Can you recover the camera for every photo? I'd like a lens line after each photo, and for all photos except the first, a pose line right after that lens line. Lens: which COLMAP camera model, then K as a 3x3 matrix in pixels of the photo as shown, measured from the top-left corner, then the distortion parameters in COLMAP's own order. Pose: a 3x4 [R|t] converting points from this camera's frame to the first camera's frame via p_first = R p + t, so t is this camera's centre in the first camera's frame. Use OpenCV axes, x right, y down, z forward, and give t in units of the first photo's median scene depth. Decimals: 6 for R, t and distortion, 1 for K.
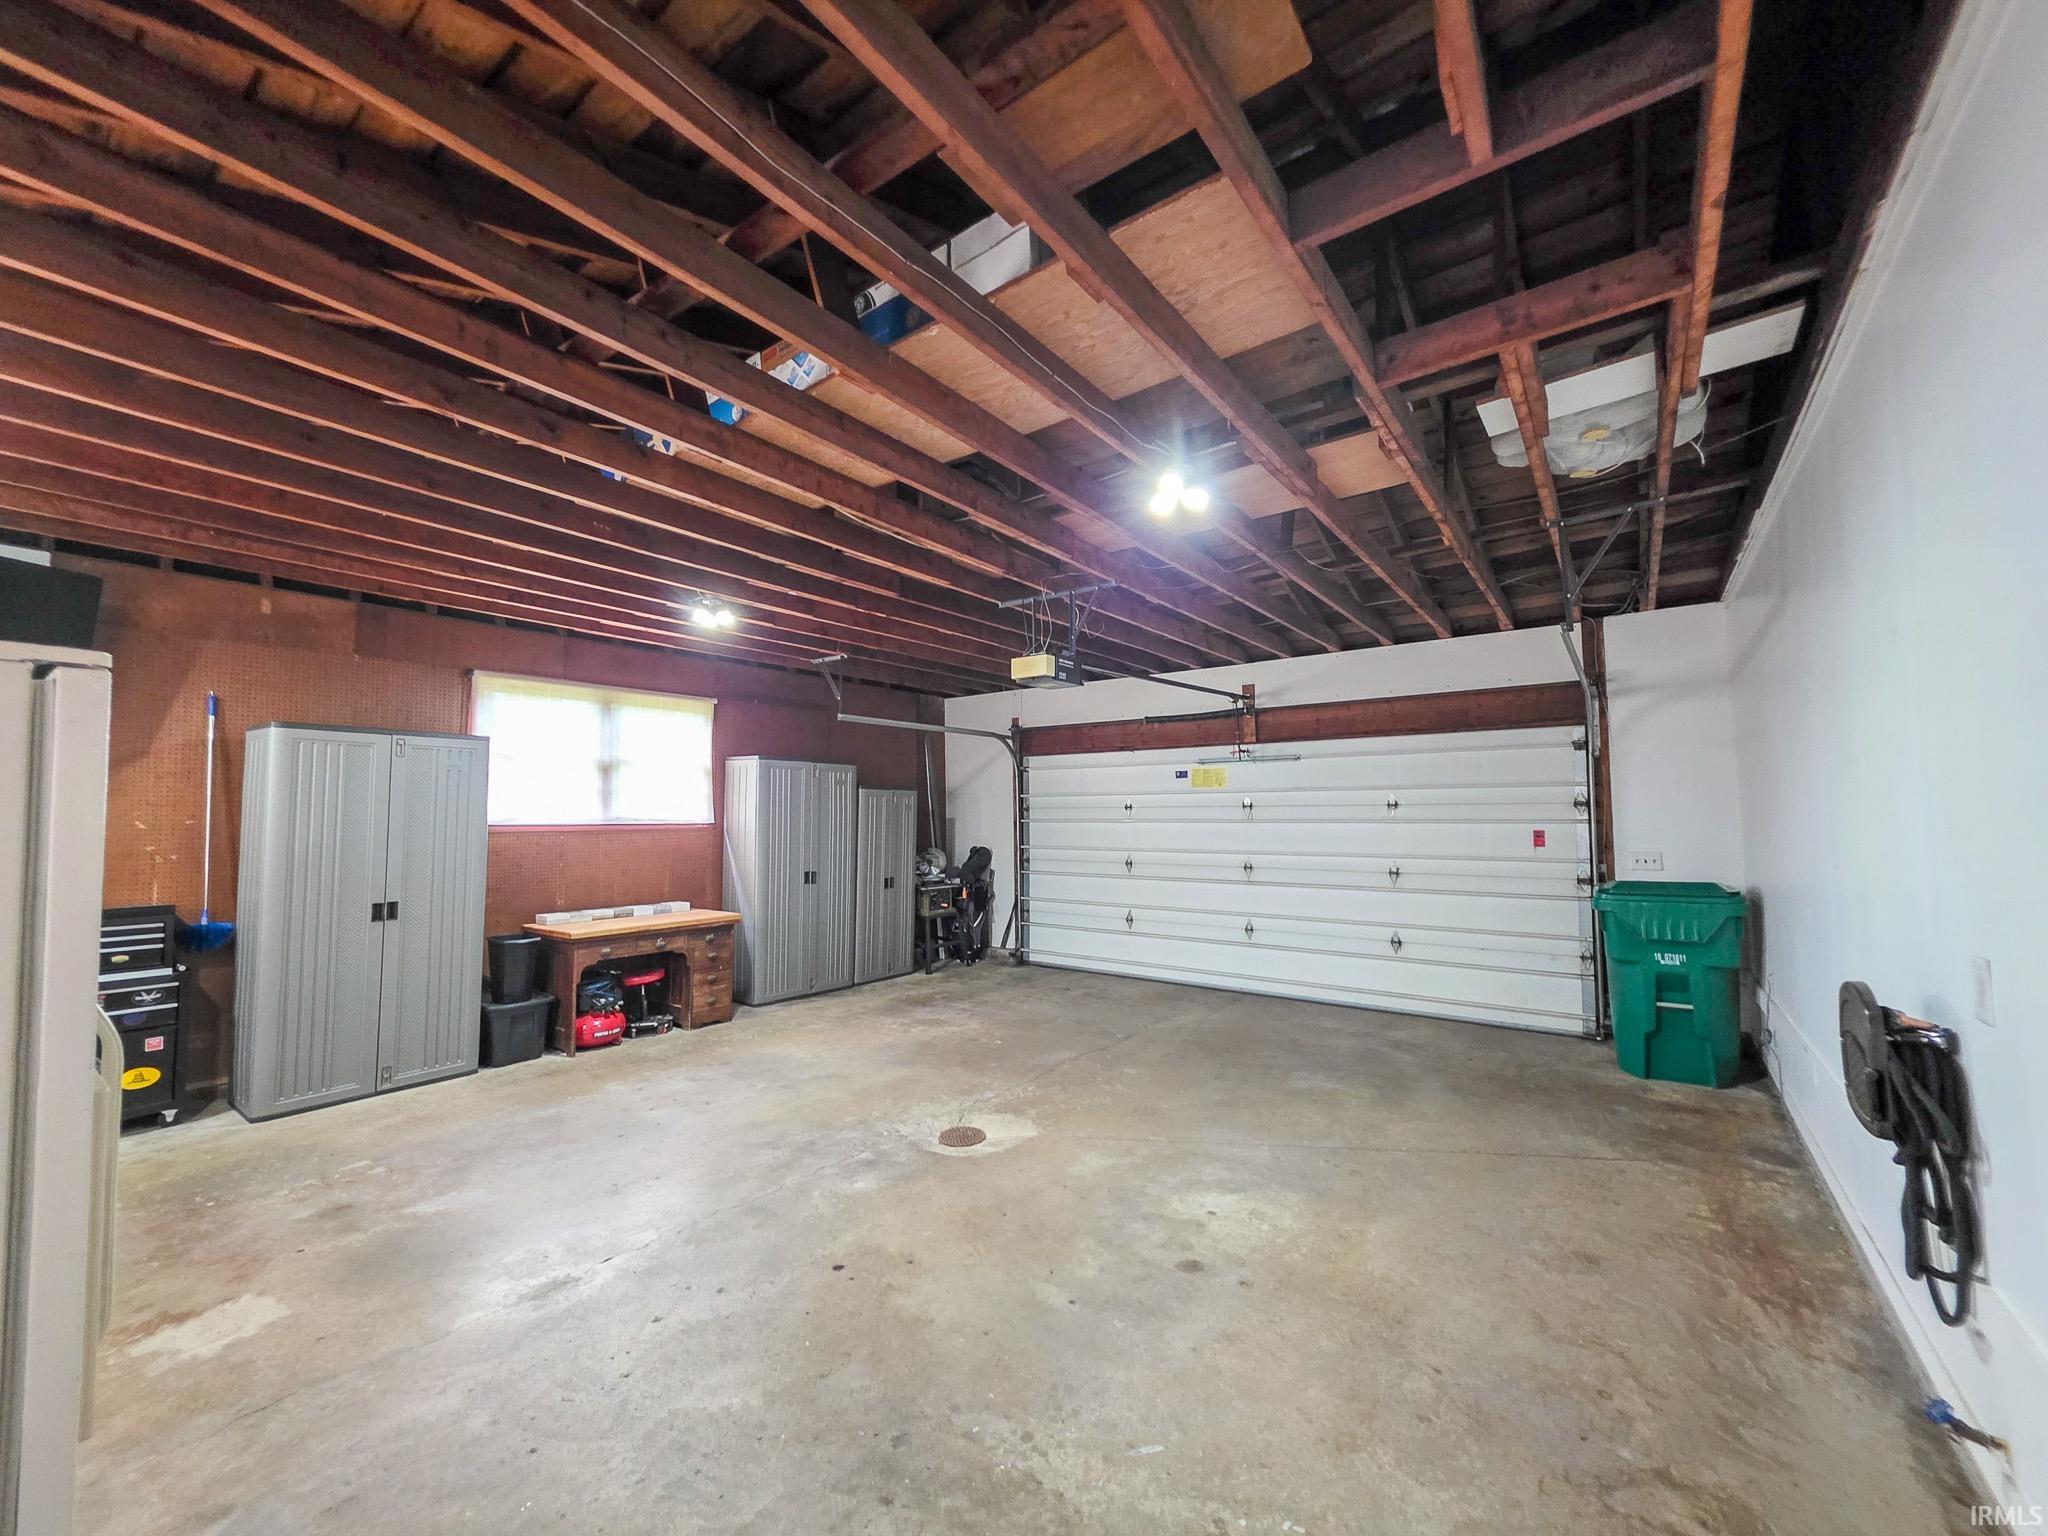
lens RADIAL K [[822.8, 0, 1030.2], [0, 822.8, 777.2], [0, 0, 1]] dist [-0.000175, 0.000111]
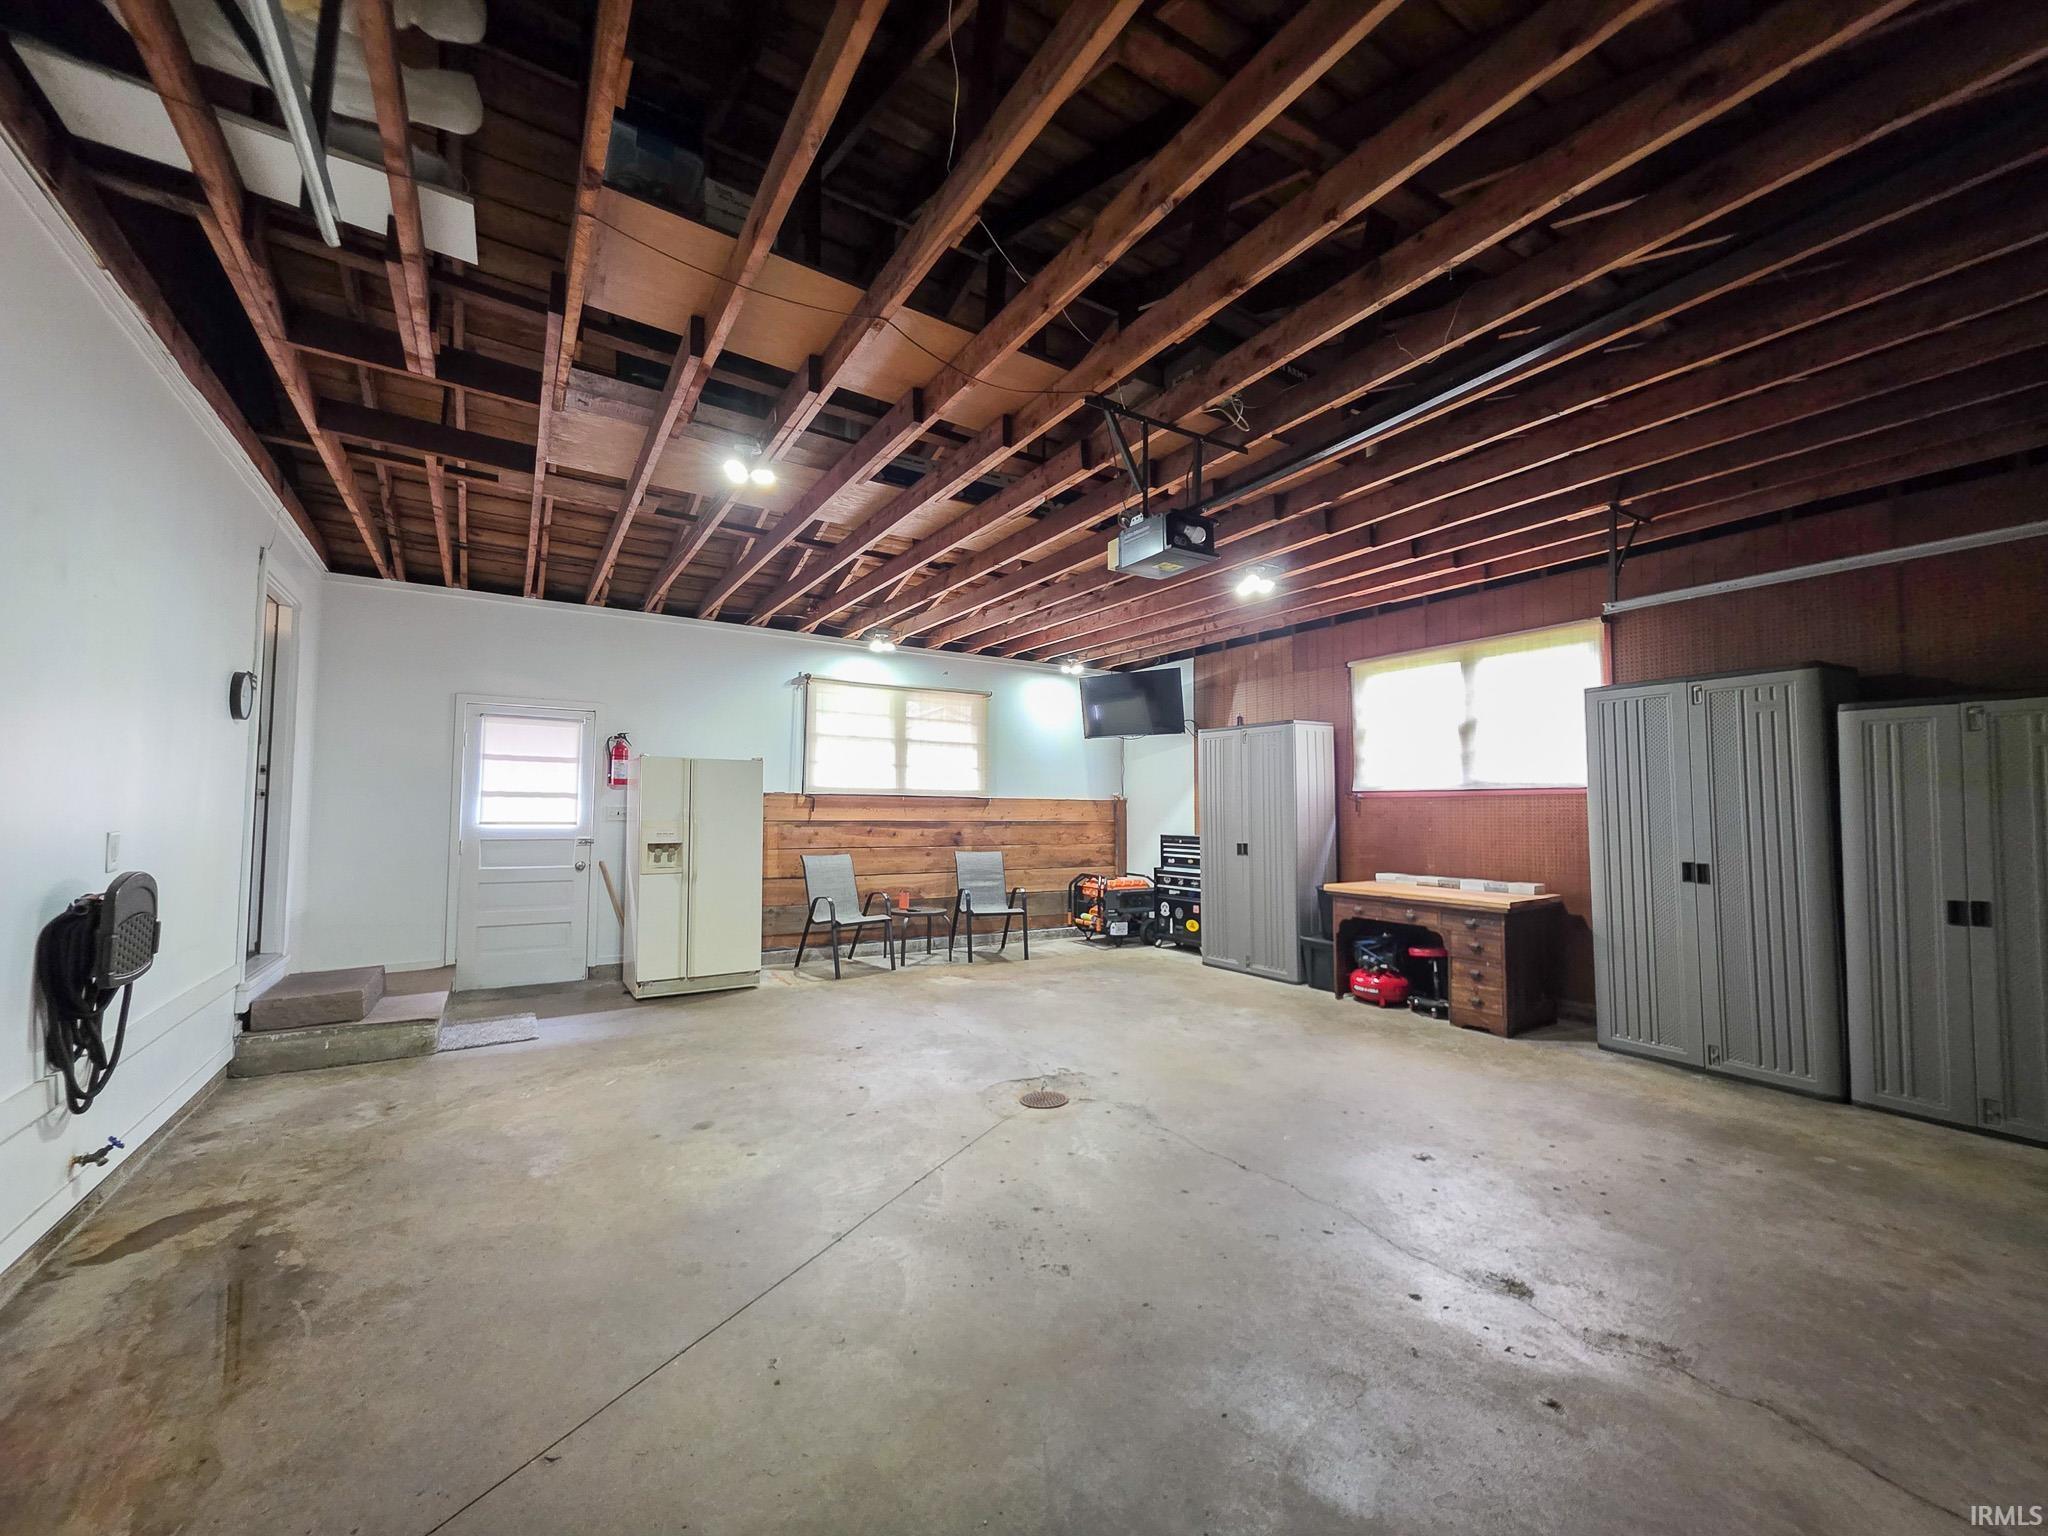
lens RADIAL K [[814.9, 0, 1030.3], [0, 814.9, 770.7], [0, 0, 1]] dist [0.000072, 0.000034]
pose [[-0.360014, -0.045463, -0.931838, 0.576431], [0.040933, 0.997080, -0.064461, 0.081276], [0.932048, -0.061349, -0.357102, 0.942400]]
